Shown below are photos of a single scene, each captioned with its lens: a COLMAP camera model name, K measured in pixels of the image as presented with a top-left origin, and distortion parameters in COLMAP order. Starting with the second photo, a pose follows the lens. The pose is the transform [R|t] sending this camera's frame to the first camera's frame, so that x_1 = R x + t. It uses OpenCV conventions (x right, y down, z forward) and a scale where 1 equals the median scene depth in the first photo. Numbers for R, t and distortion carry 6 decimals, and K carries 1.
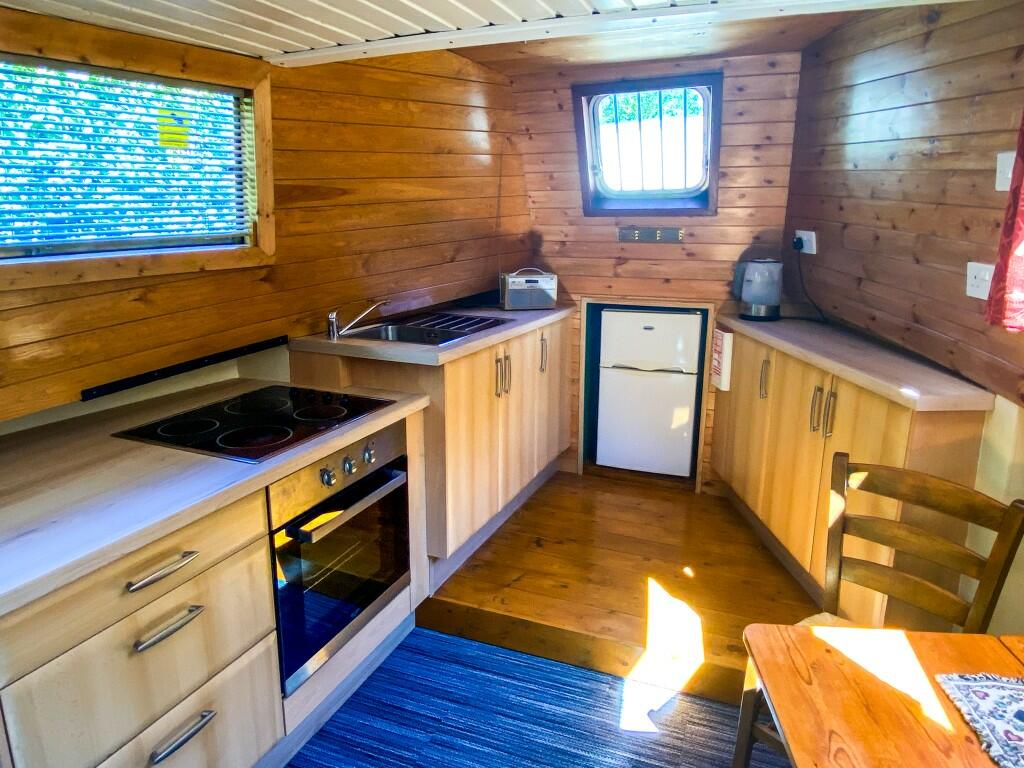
lens RADIAL K [[692.7, 0, 452.7], [0, 692.7, 381.9], [0, 0, 1]] dist [0.118923, -0.154427]
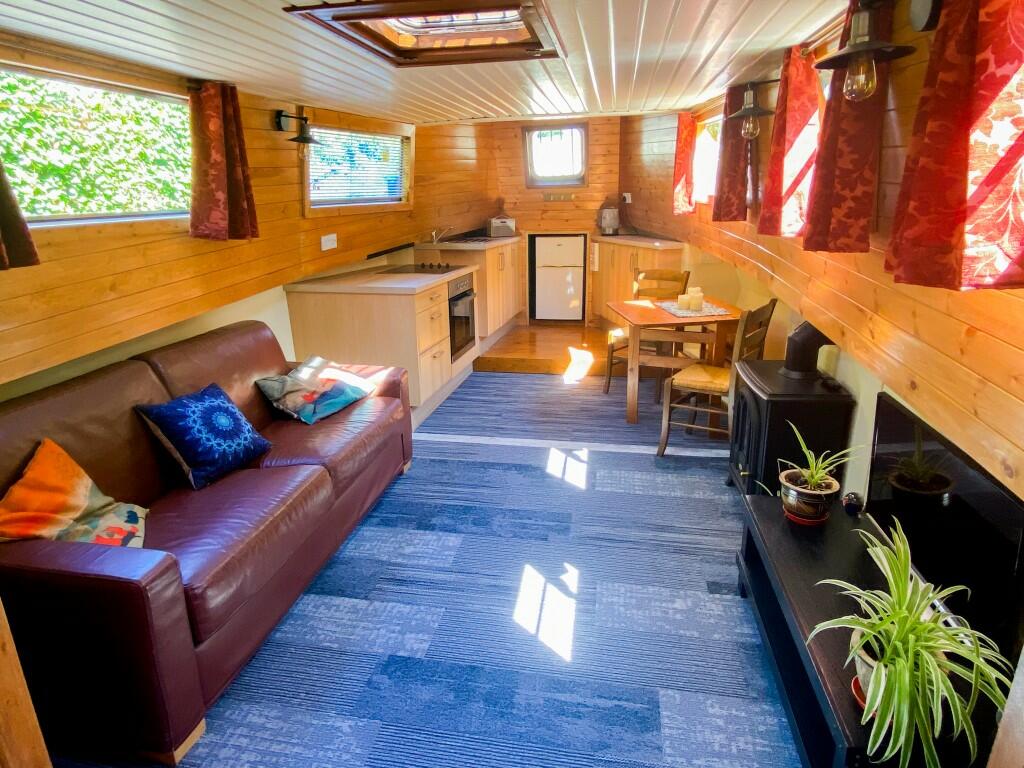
lens RADIAL K [[692.7, 0, 452.7], [0, 692.7, 381.9], [0, 0, 1]] dist [0.118923, -0.154427]
pose [[0.984000, -0.062755, 0.166754, -0.420796], [0.060151, 0.997976, 0.020626, 0.283247], [-0.167710, -0.010265, 0.985783, -1.028628]]
